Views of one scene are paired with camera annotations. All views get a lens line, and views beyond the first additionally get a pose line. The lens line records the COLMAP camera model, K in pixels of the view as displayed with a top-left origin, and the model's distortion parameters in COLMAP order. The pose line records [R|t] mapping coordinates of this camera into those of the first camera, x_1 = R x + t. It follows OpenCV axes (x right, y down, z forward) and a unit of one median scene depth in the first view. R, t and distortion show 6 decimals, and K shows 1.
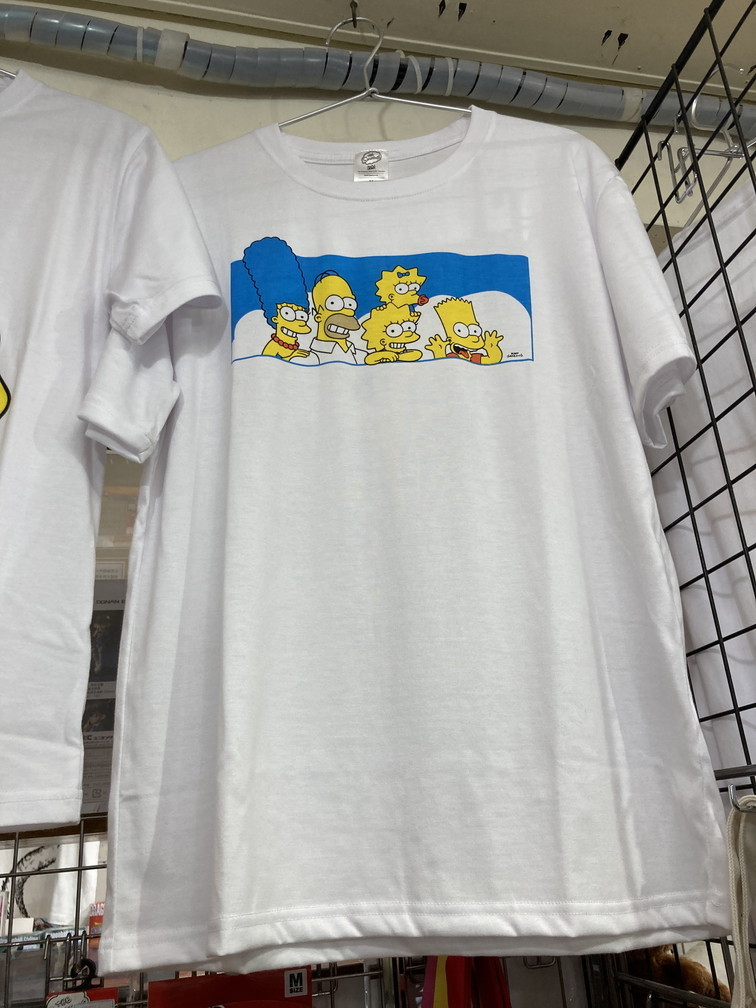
lens RADIAL K [[832.1, 0, 386.2], [0, 832.1, 520.8], [0, 0, 1]] dist [0.004902, -0.010038]
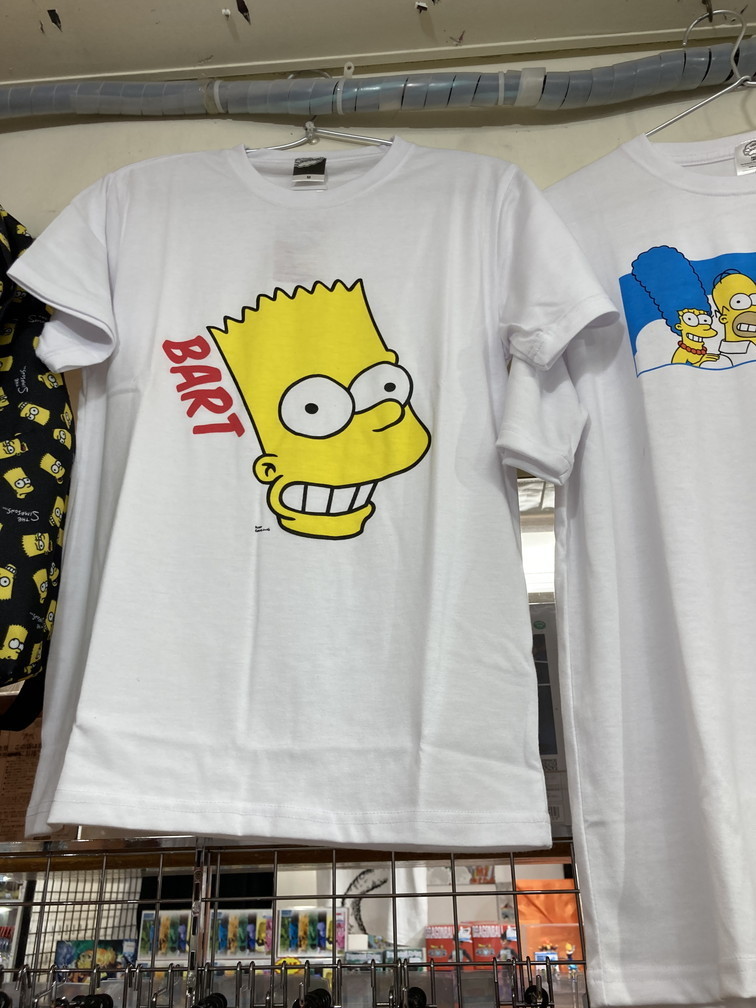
lens RADIAL K [[832.1, 0, 373.6], [0, 832.1, 508.2], [0, 0, 1]] dist [0.004902, -0.010038]
pose [[0.949635, -0.078994, -0.303238, -0.198861], [0.063808, 0.996176, -0.059683, 0.003529], [0.306793, 0.037328, 0.951044, -0.023764]]
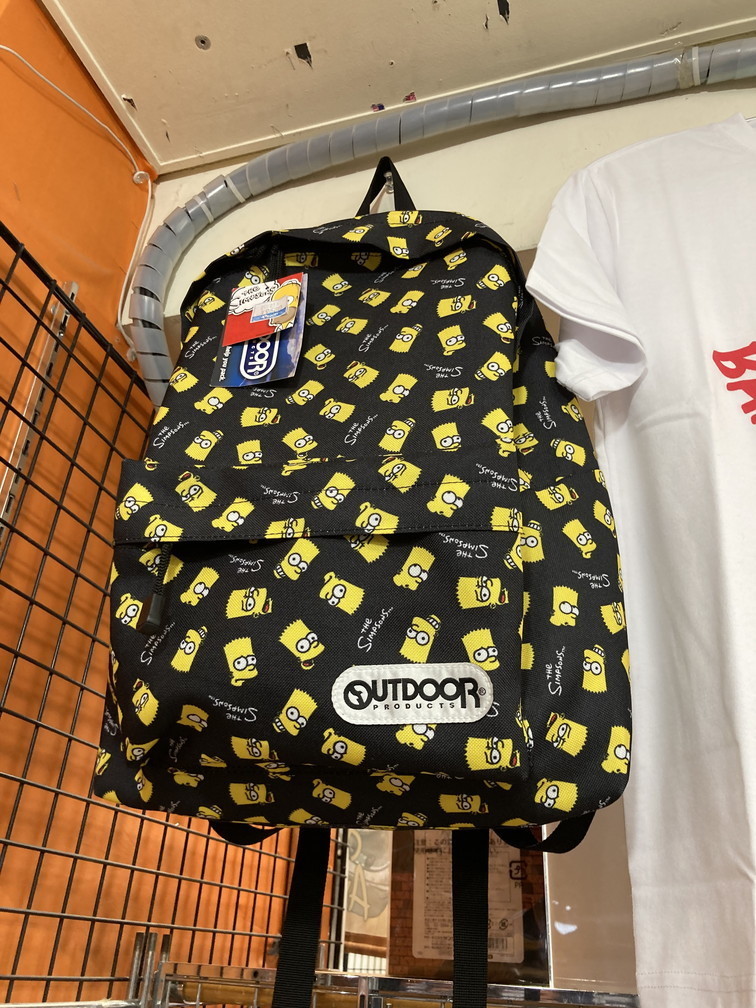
lens RADIAL K [[832.1, 0, 374.9], [0, 832.1, 499.8], [0, 0, 1]] dist [0.004902, -0.010038]
pose [[0.847560, -0.145827, -0.510271, -0.652148], [0.083967, 0.986244, -0.142383, -0.053011], [0.524014, 0.077832, 0.848146, 0.019481]]
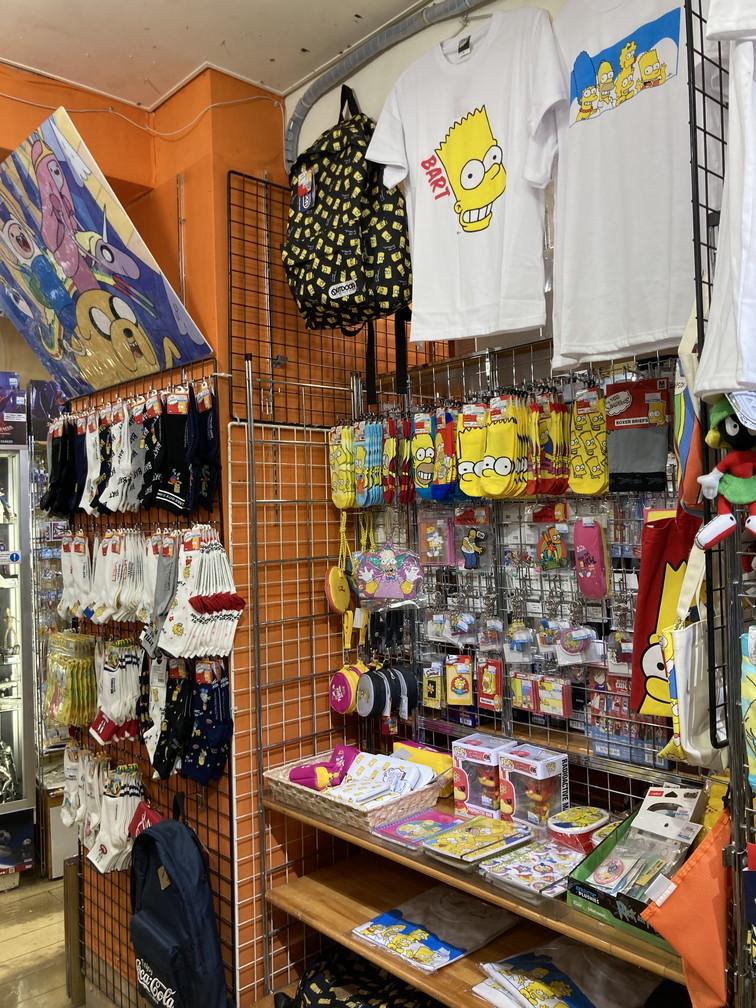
lens RADIAL K [[832.1, 0, 379.6], [0, 832.1, 503.8], [0, 0, 1]] dist [0.004902, -0.010038]
pose [[0.490520, 0.046873, -0.870168, 1.623411], [0.317548, 0.920281, 0.228576, 0.071548], [0.811513, -0.388441, 0.436532, -0.841679]]
